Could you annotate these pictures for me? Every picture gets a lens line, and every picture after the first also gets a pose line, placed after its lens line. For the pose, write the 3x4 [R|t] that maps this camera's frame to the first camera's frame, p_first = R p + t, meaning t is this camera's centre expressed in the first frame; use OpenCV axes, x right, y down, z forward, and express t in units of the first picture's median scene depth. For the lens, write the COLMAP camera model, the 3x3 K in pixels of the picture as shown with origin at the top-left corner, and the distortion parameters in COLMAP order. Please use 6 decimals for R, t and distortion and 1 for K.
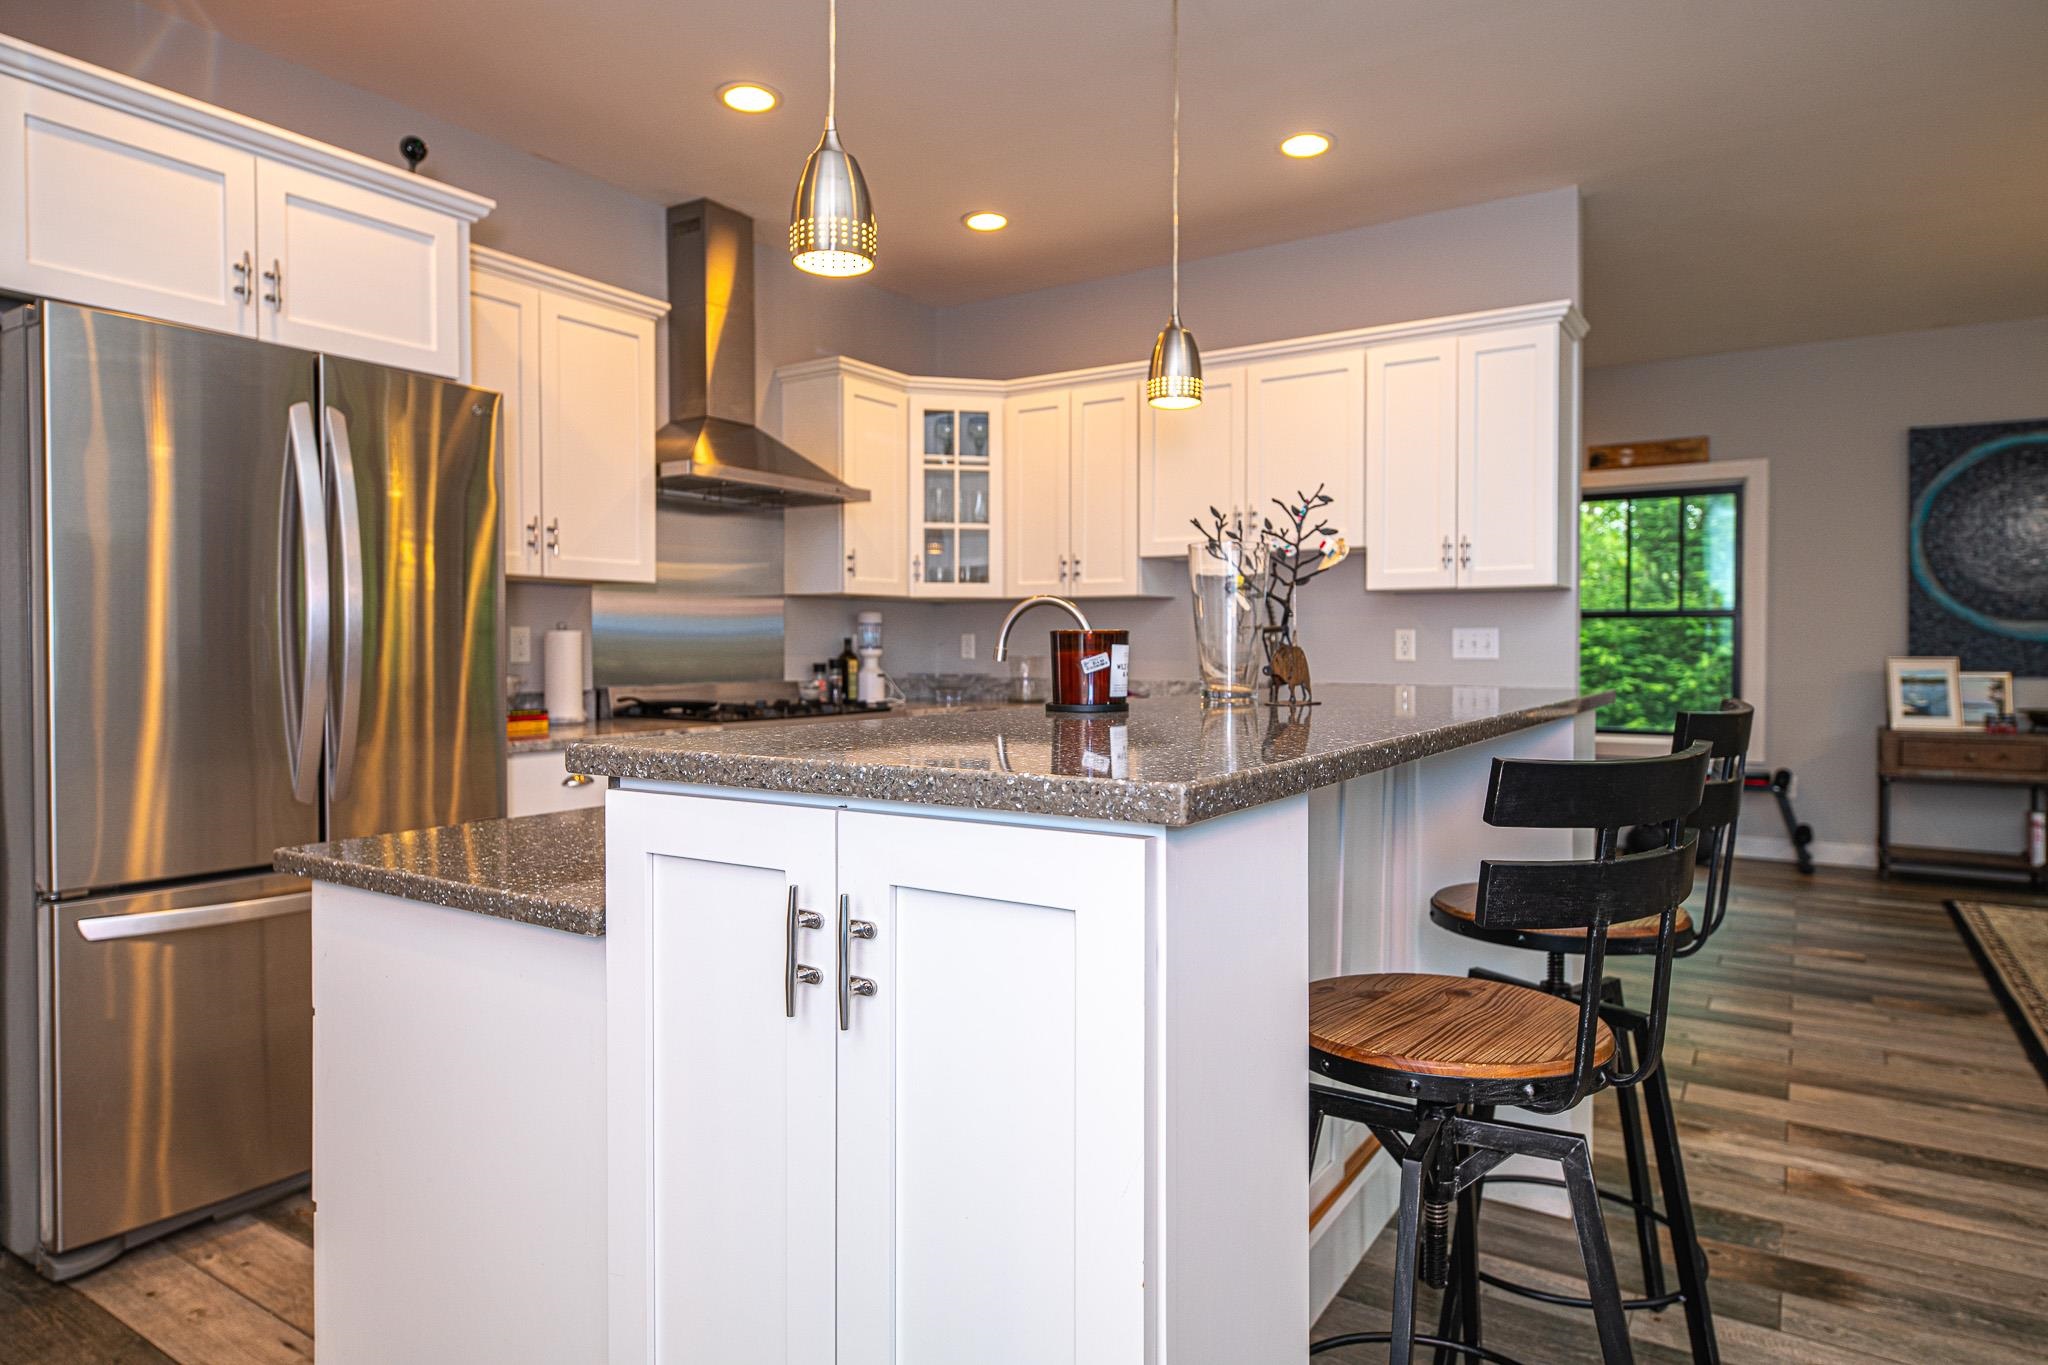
lens RADIAL K [[1179.5, 0, 1044.8], [0, 1179.5, 683.1], [0, 0, 1]] dist [0.003519, 0.001003]
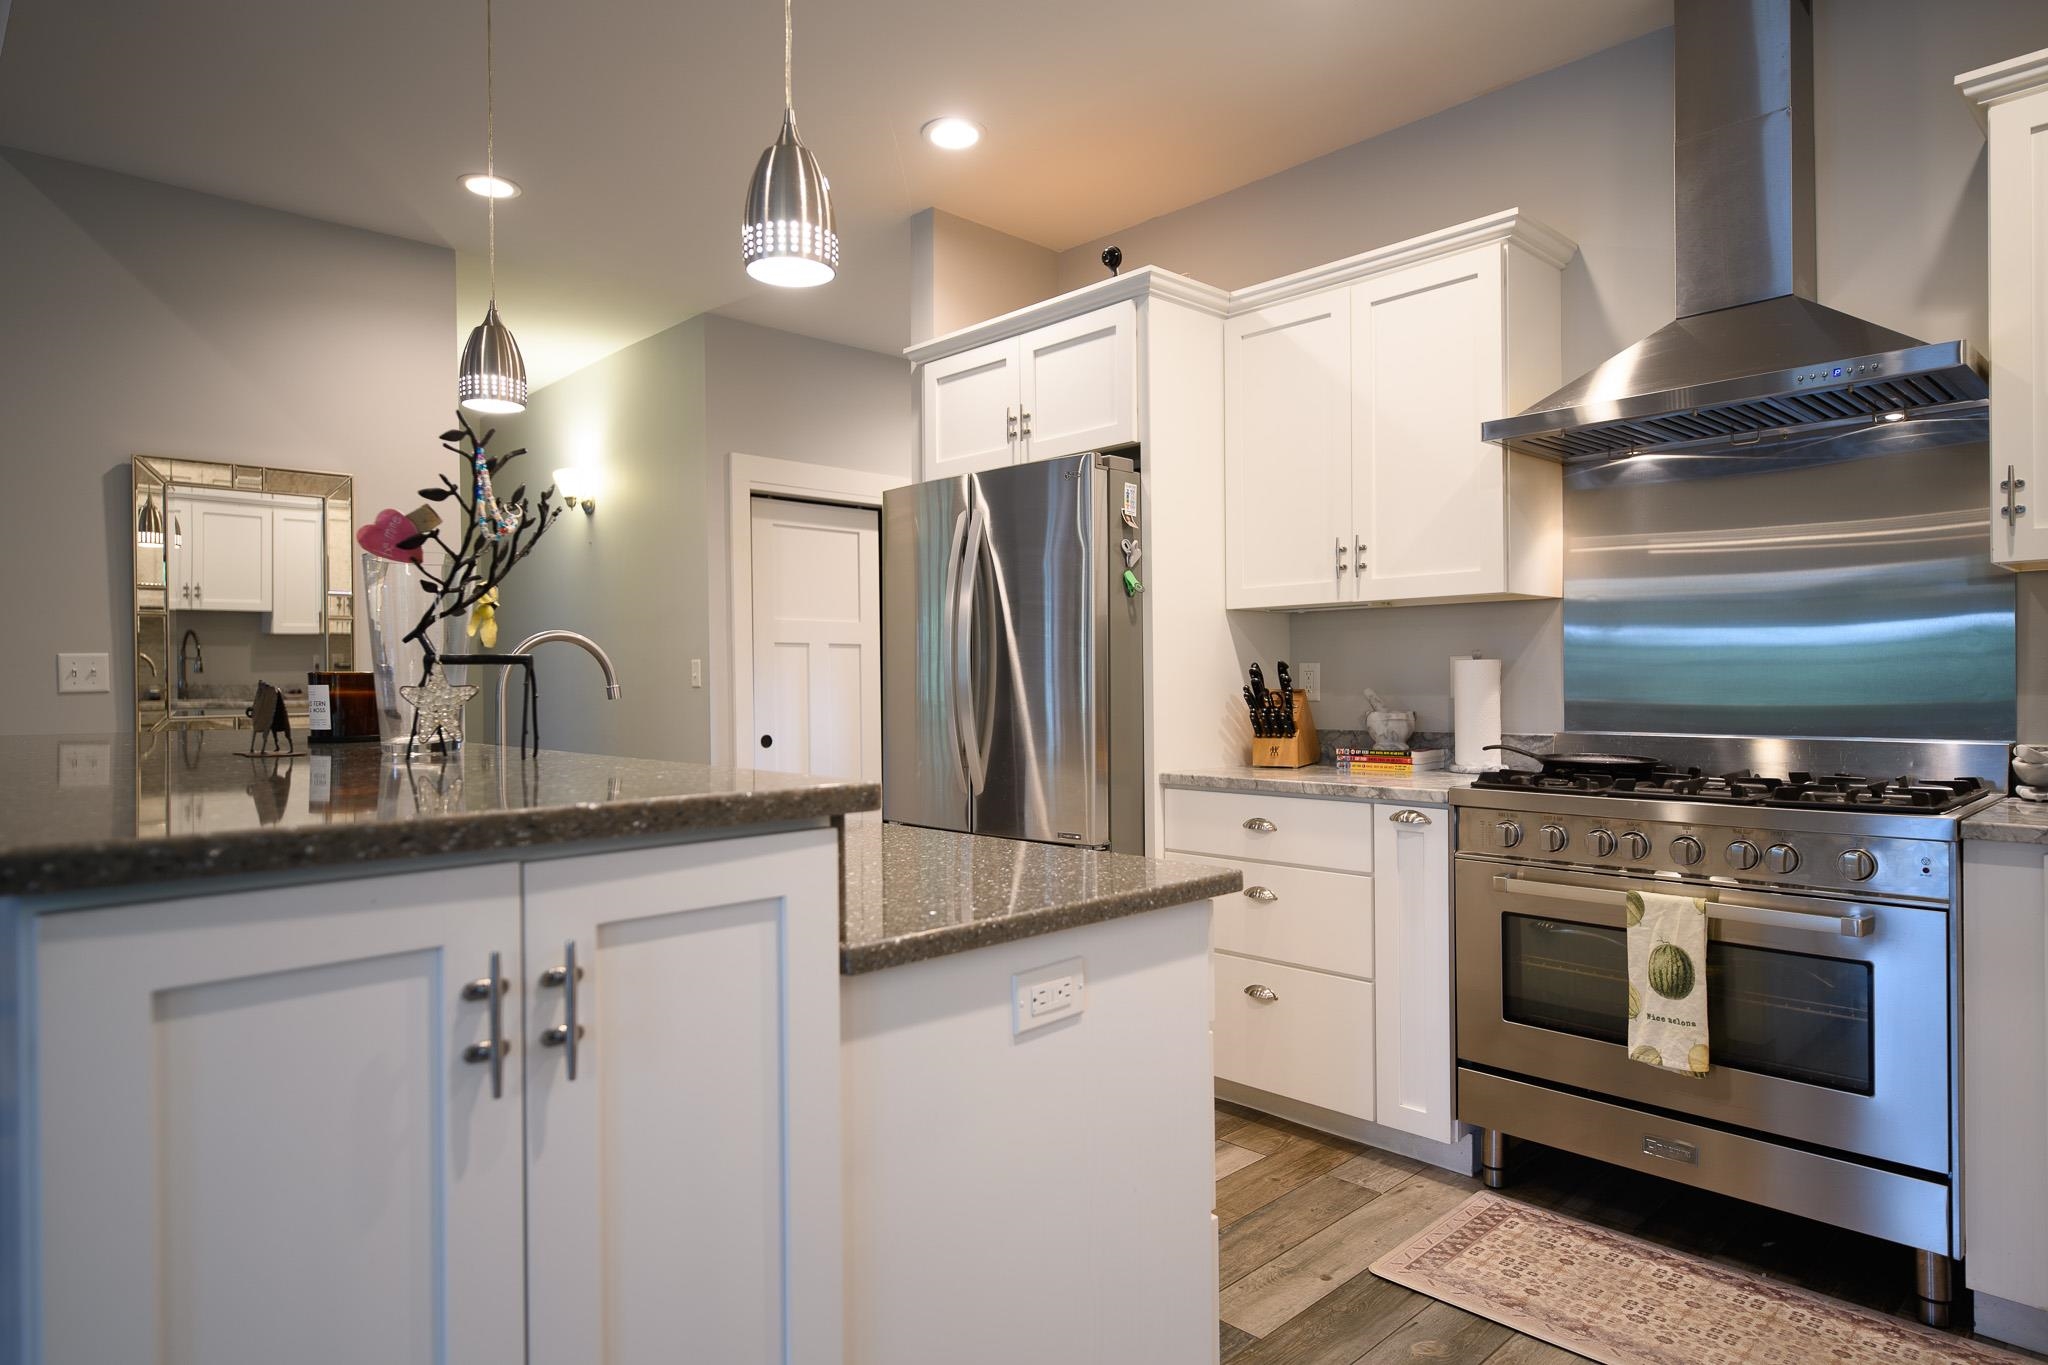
lens RADIAL K [[1179.5, 0, 1044.8], [0, 1179.5, 683.1], [0, 0, 1]] dist [0.003519, 0.001003]
pose [[-0.219422, -0.003595, -0.975623, 0.360432], [-0.026479, 0.999647, 0.002271, -0.017598], [0.975271, 0.026332, -0.219440, 0.693773]]
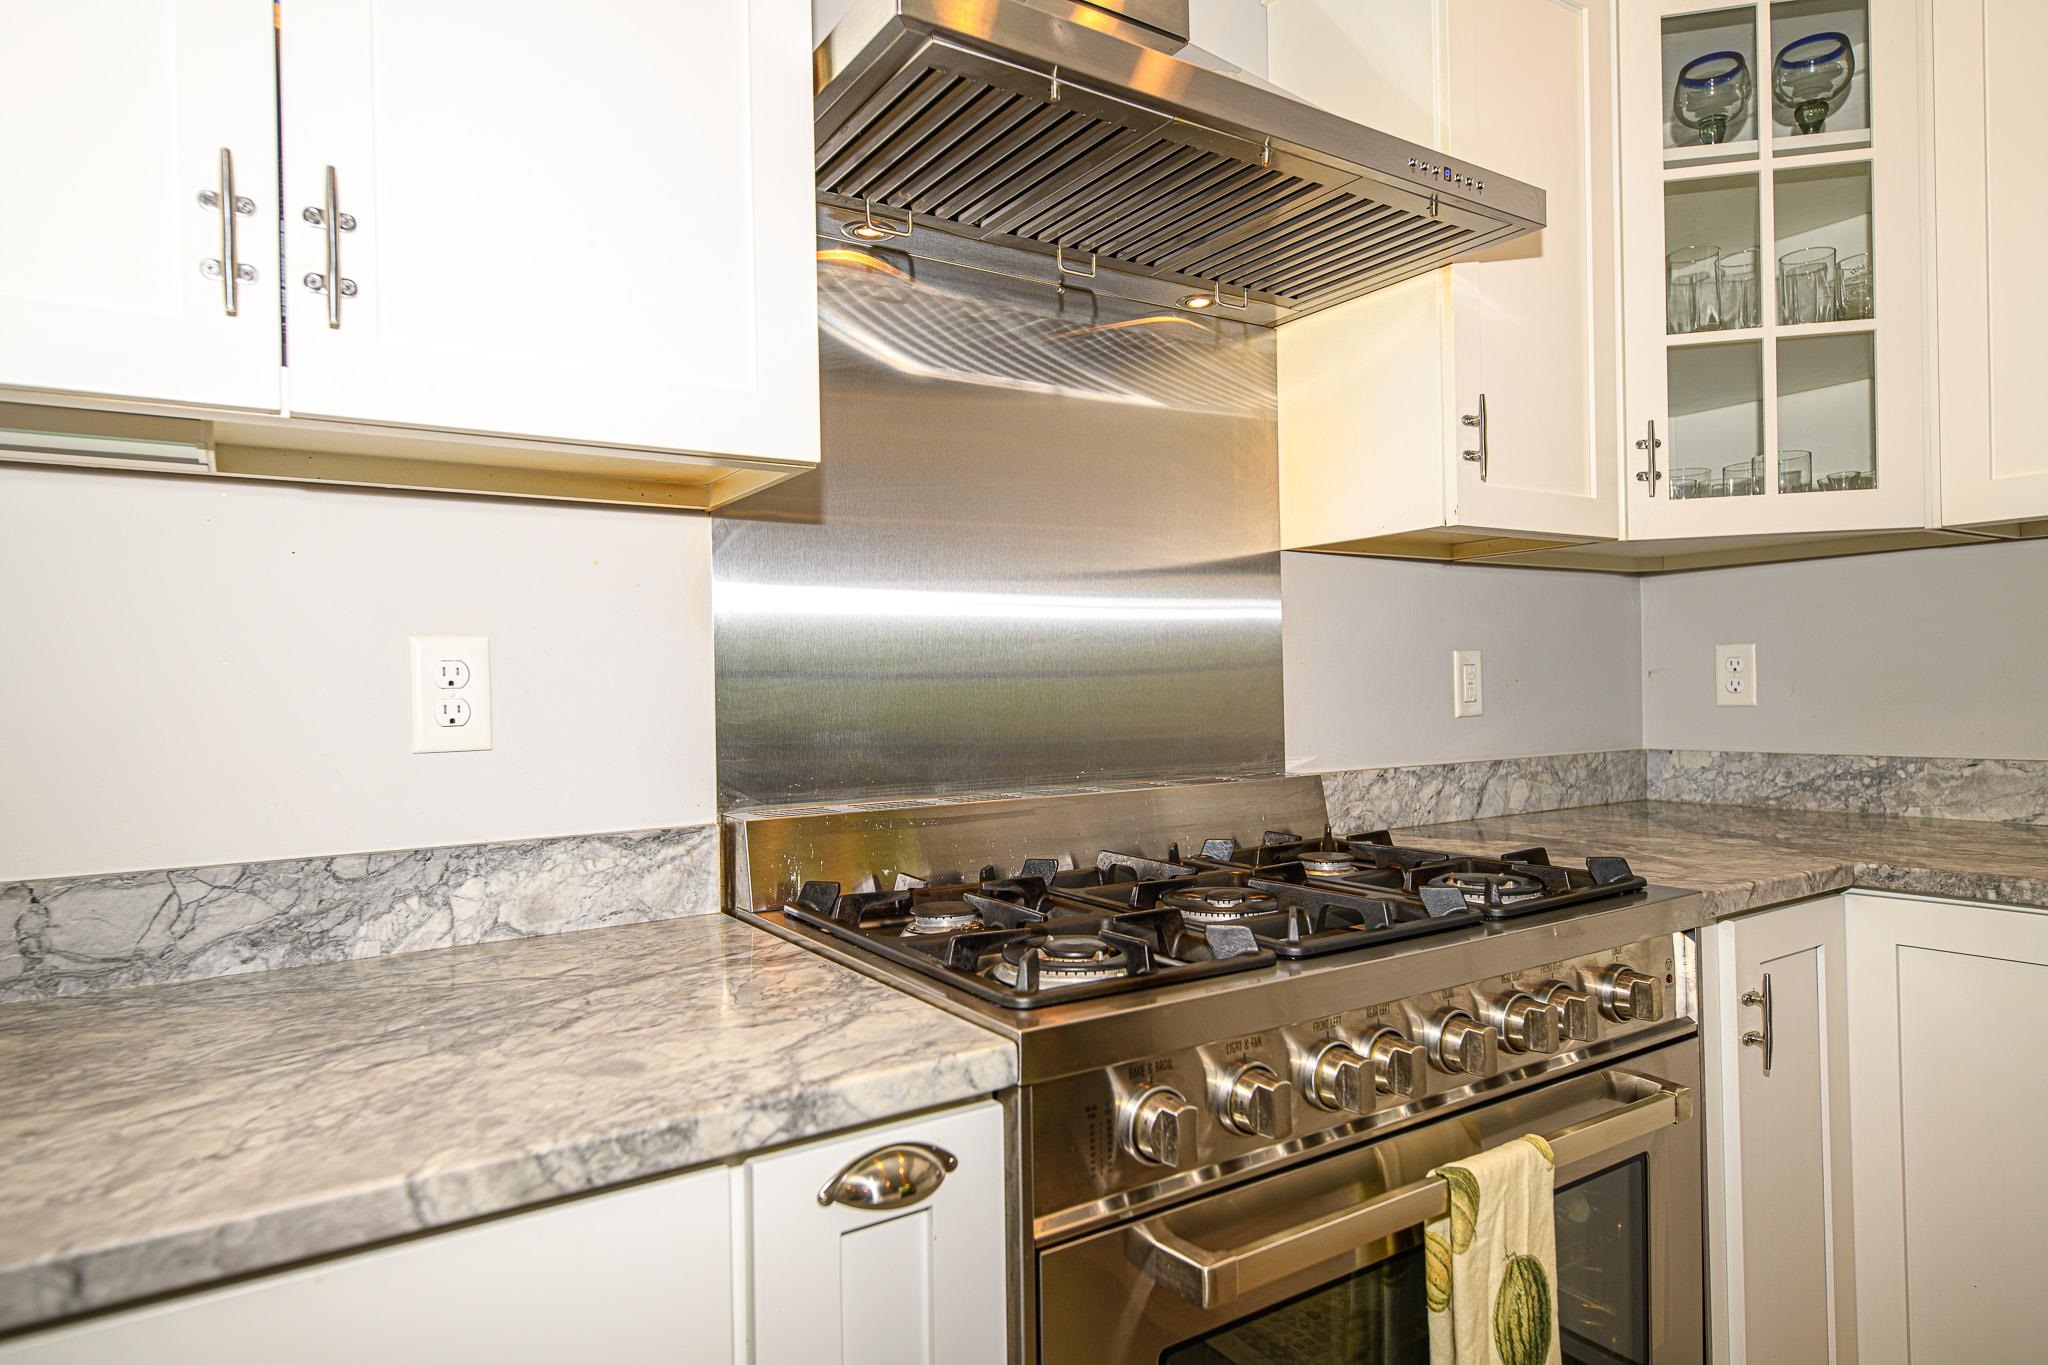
lens RADIAL K [[1179.5, 0, 1044.8], [0, 1179.5, 683.1], [0, 0, 1]] dist [0.003519, 0.001003]
pose [[0.916190, -0.022342, -0.400120, -0.134454], [0.009150, 0.999351, -0.034851, -0.018485], [0.400639, 0.028269, 0.915800, 0.599181]]
